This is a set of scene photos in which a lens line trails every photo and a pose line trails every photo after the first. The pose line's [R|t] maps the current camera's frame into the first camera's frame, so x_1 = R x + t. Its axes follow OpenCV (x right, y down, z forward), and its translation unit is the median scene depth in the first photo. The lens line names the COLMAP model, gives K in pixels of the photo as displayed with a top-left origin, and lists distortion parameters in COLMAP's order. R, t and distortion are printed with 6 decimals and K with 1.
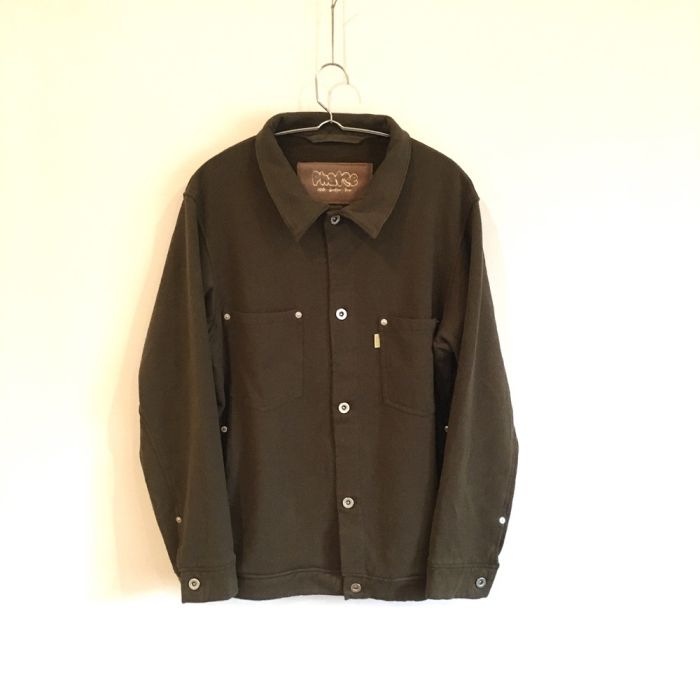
lens RADIAL K [[804.5, 0, 350.0], [0, 804.5, 350.0], [0, 0, 1]] dist [0.051264, -0.010027]
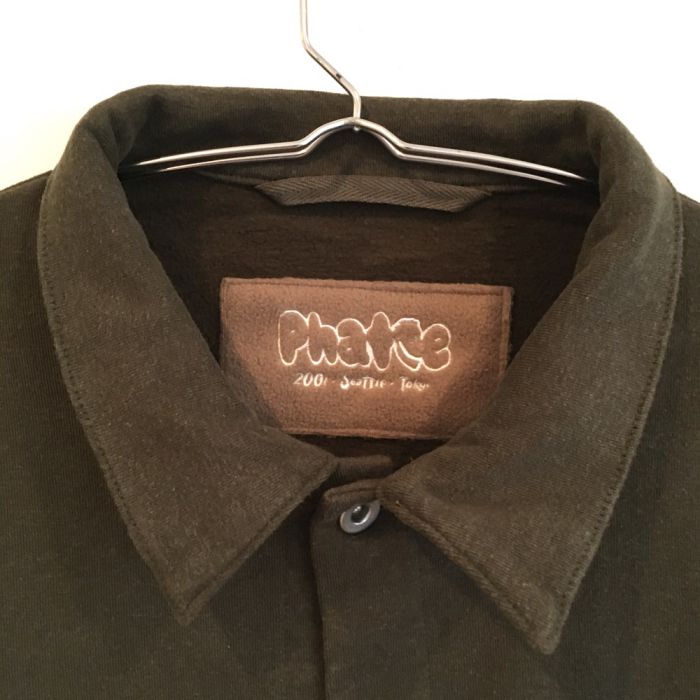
lens RADIAL K [[804.5, 0, 350.0], [0, 804.5, 350.0], [0, 0, 1]] dist [0.051264, -0.010027]
pose [[0.998701, 0.028684, -0.042104, -0.012303], [-0.033544, 0.992244, -0.119693, -0.179737], [0.038344, 0.120950, 0.991918, 0.747703]]
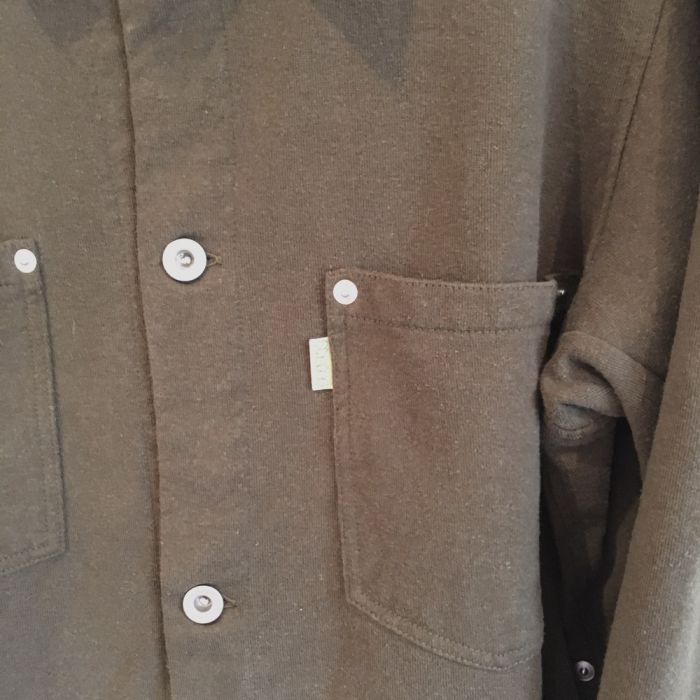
lens RADIAL K [[804.5, 0, 350.0], [0, 804.5, 350.0], [0, 0, 1]] dist [0.051264, -0.010027]
pose [[0.990879, 0.020913, -0.133124, 0.078300], [-0.013220, 0.998205, 0.058409, -0.031681], [0.134106, -0.056116, 0.989377, 0.751842]]
